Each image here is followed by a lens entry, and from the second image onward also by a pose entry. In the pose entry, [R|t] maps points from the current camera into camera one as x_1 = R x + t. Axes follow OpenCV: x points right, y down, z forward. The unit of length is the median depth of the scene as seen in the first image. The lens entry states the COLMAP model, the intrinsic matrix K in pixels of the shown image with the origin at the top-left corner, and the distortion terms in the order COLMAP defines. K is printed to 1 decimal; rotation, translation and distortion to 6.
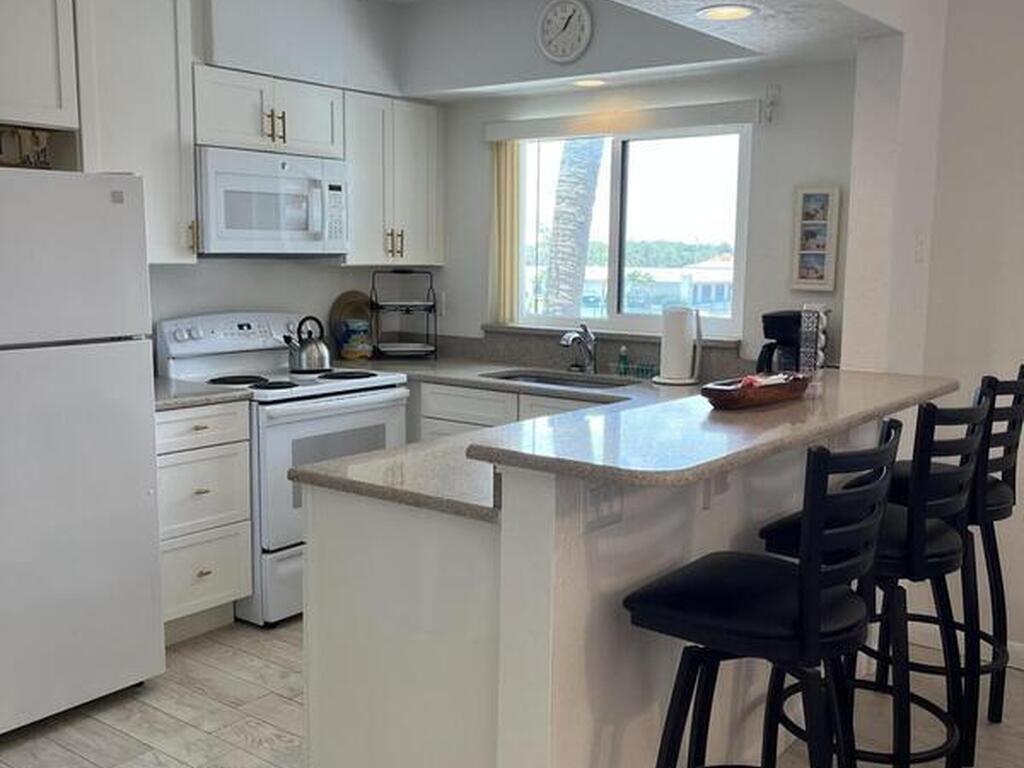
lens RADIAL K [[1042.5, 0, 515.3], [0, 1042.5, 390.8], [0, 0, 1]] dist [0.068794, 0.000000]
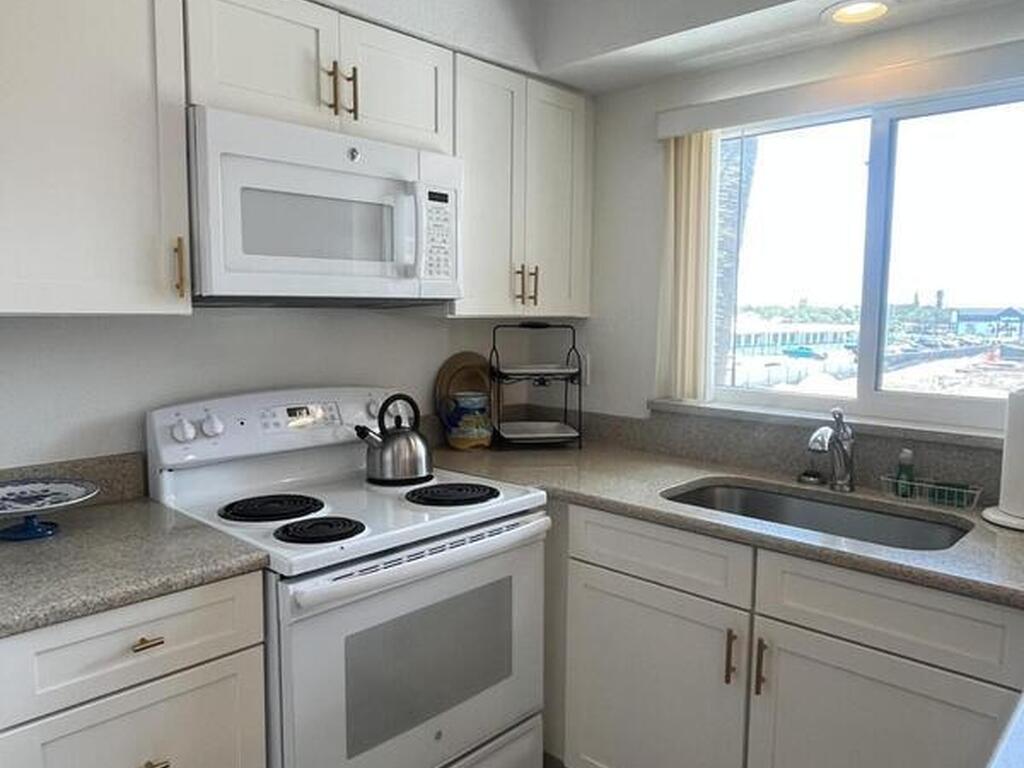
lens RADIAL K [[745.3, 0, 514.0], [0, 745.3, 381.9], [0, 0, 1]] dist [-0.005059, -0.001674]
pose [[0.994615, 0.005838, -0.103472, -0.076692], [-0.009740, 0.999258, -0.037253, -0.062962], [0.103178, 0.038061, 0.993934, 0.547187]]
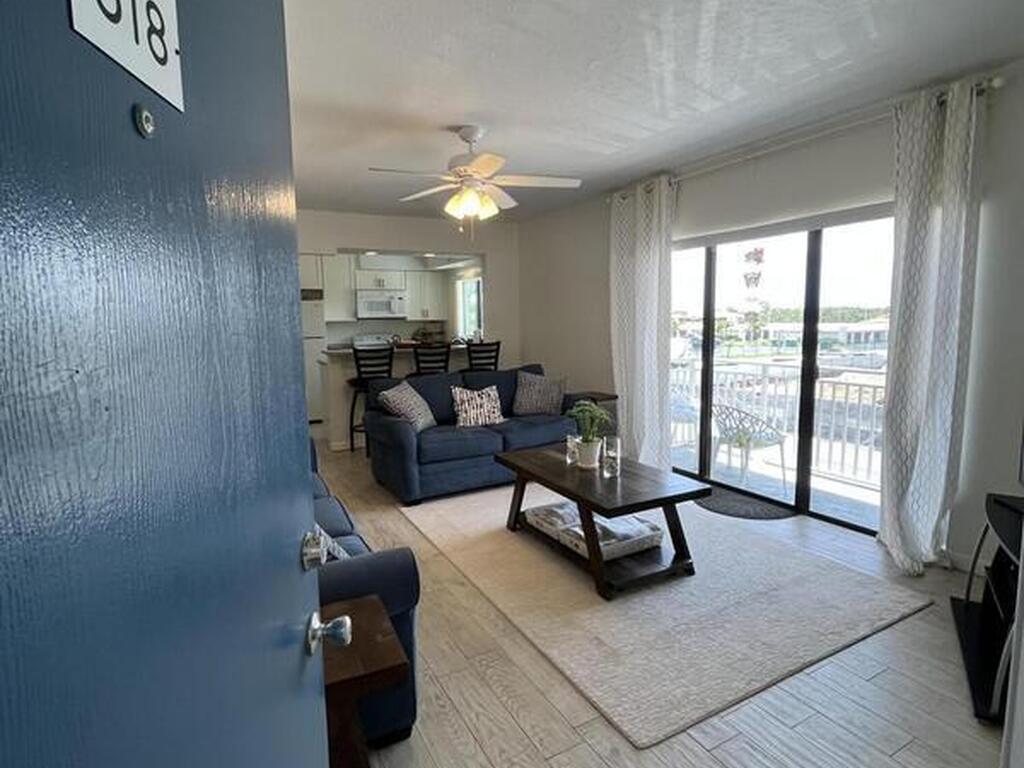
lens RADIAL K [[548.7, 0, 509.5], [0, 548.7, 384.3], [0, 0, 1]] dist [0.003680, -0.000010]
pose [[0.918205, 0.011124, -0.395948, 0.892533], [-0.018372, 0.999726, -0.014519, 0.114797], [0.395678, 0.020606, 0.918158, -0.546218]]
